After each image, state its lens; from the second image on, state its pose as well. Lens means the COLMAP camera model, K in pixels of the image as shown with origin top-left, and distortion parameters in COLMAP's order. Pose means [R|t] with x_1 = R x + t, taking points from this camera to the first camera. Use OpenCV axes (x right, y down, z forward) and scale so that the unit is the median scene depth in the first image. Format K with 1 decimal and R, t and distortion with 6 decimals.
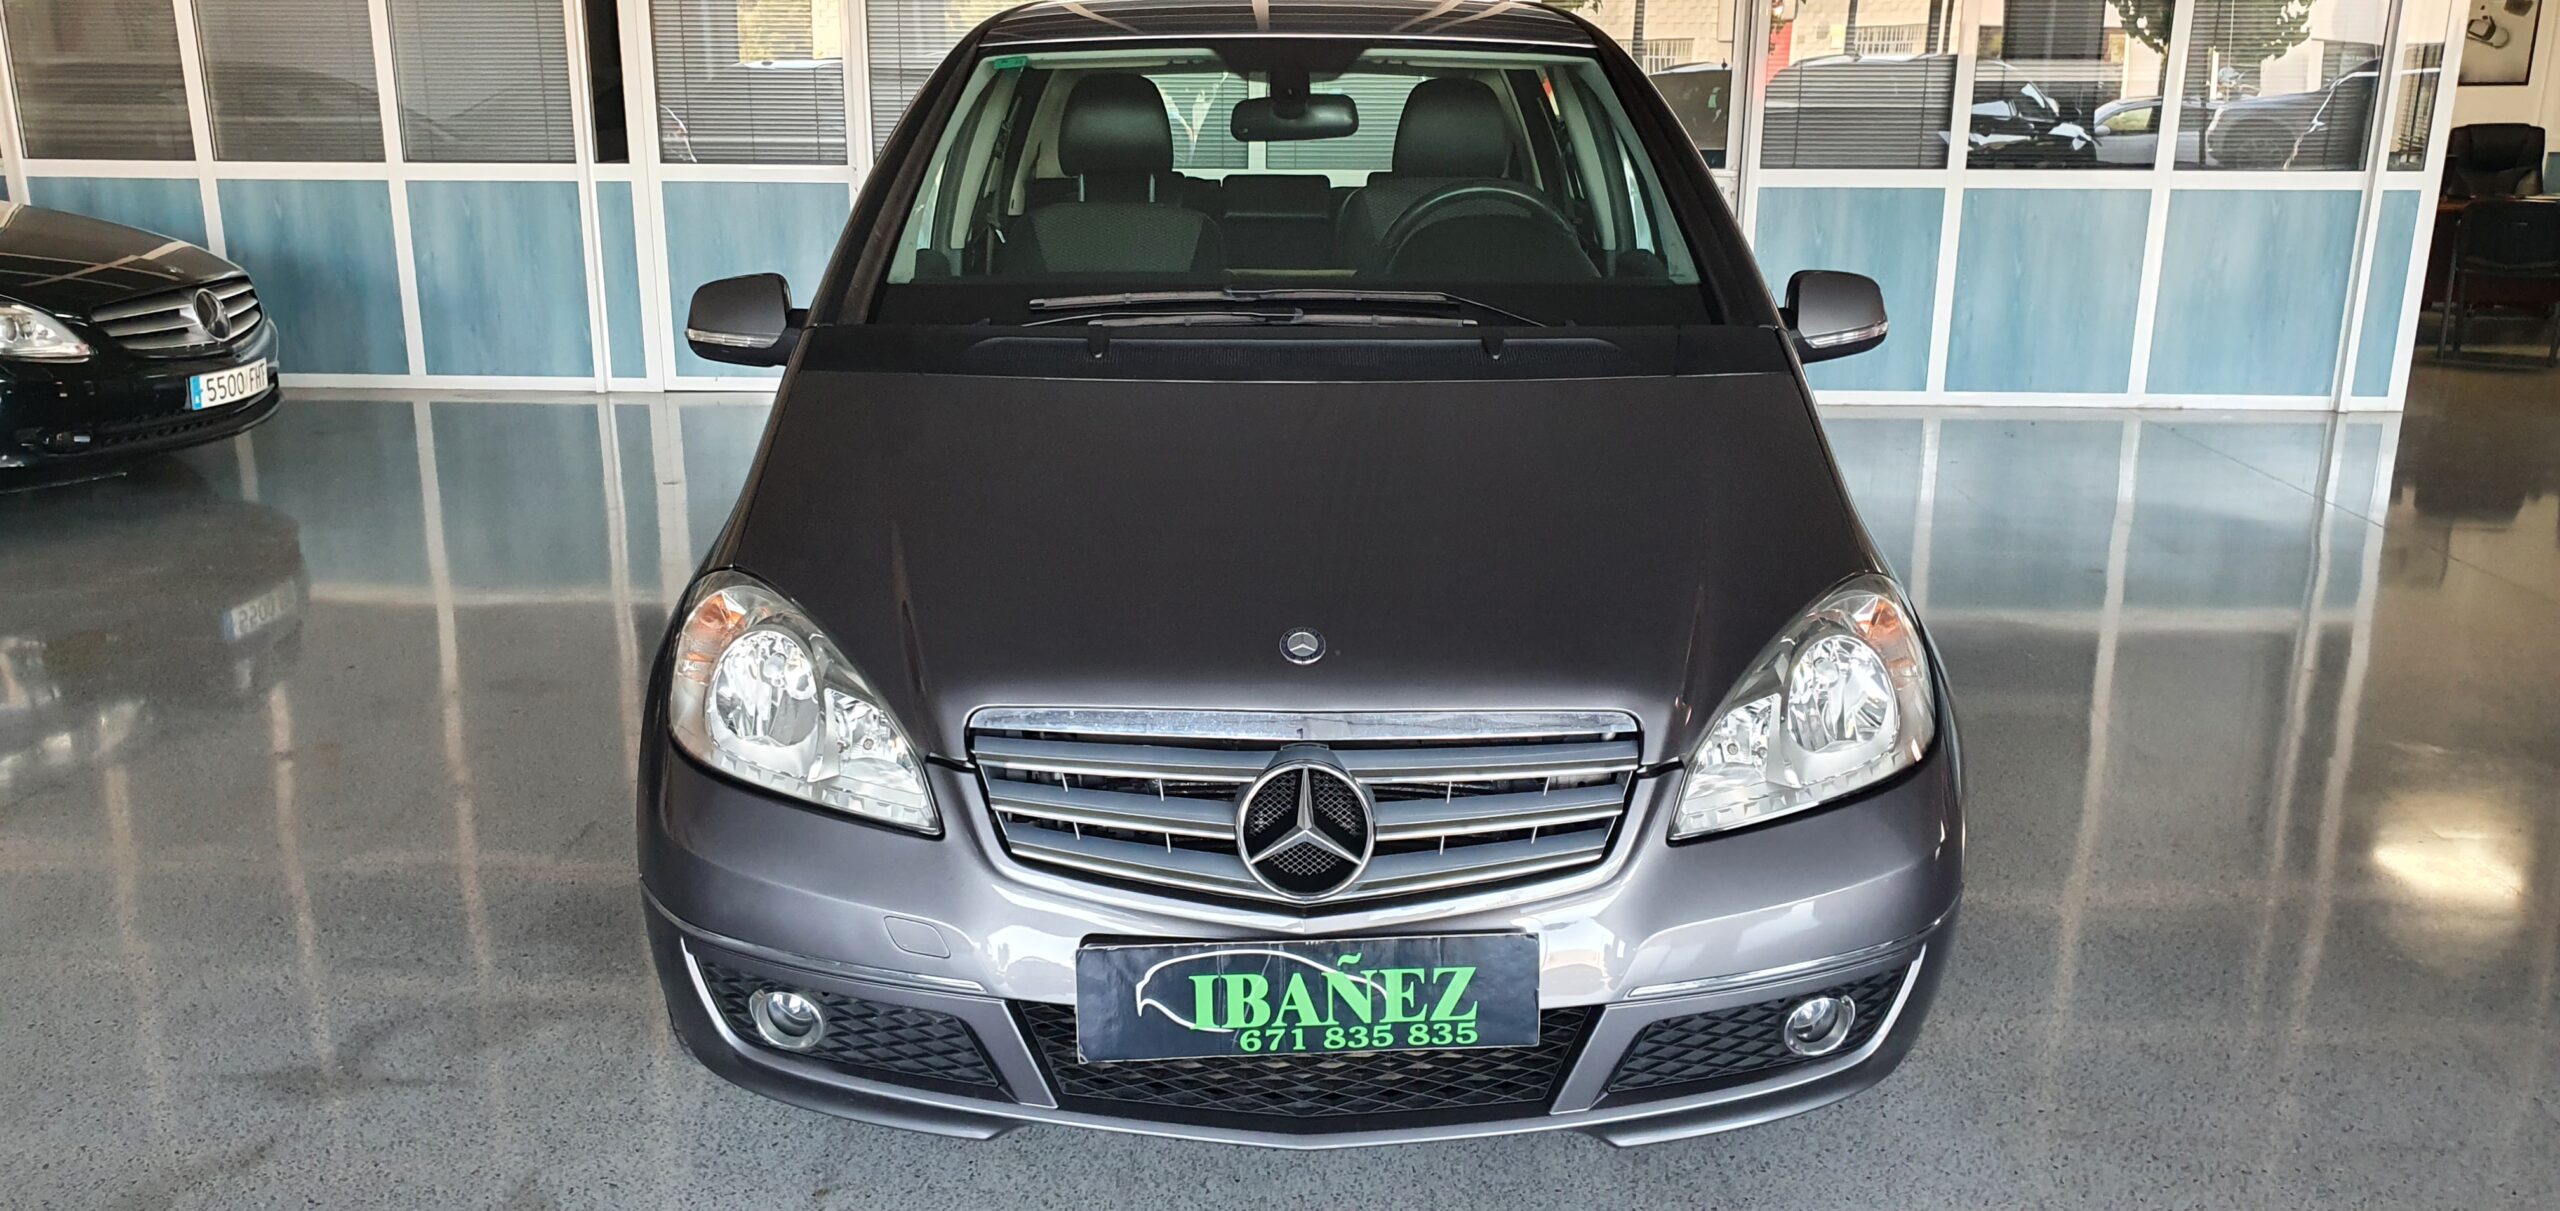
lens RADIAL K [[1978.7, 0, 1254.6], [0, 1978.7, 633.9], [0, 0, 1]] dist [0.090145, -0.199727]
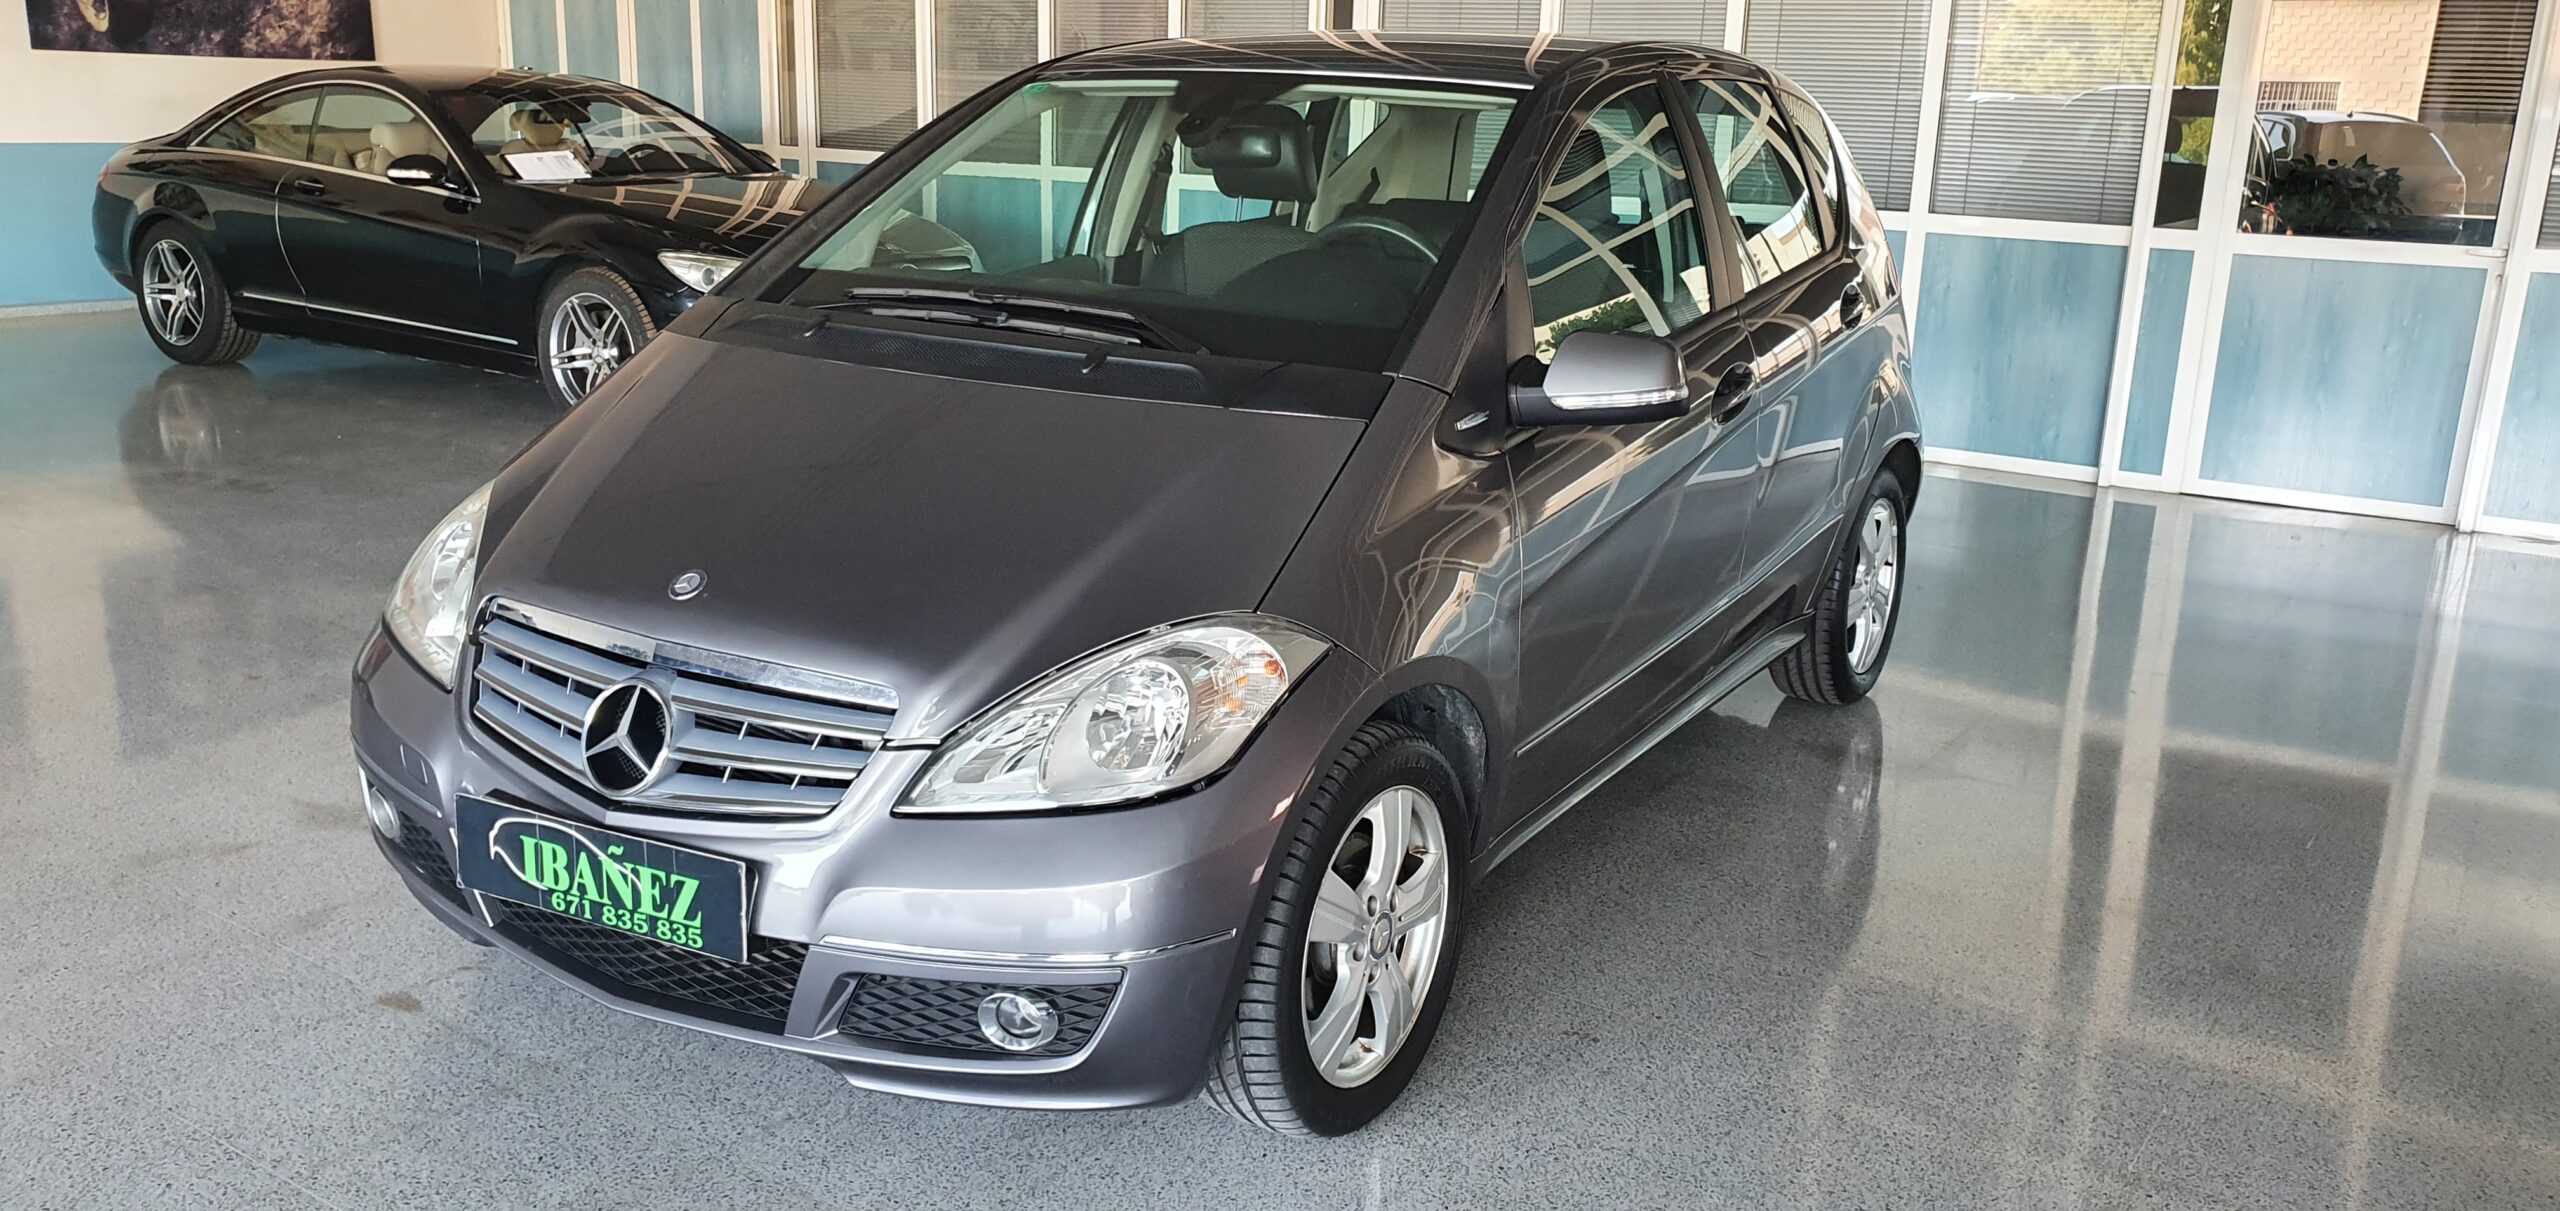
lens RADIAL K [[1978.7, 0, 1254.6], [0, 1978.7, 633.9], [0, 0, 1]] dist [0.090145, -0.199727]
pose [[0.838684, 0.155998, -0.521799, 0.943501], [-0.153512, 0.986964, 0.048325, -0.074161], [0.522536, 0.039573, 0.851699, 0.195213]]
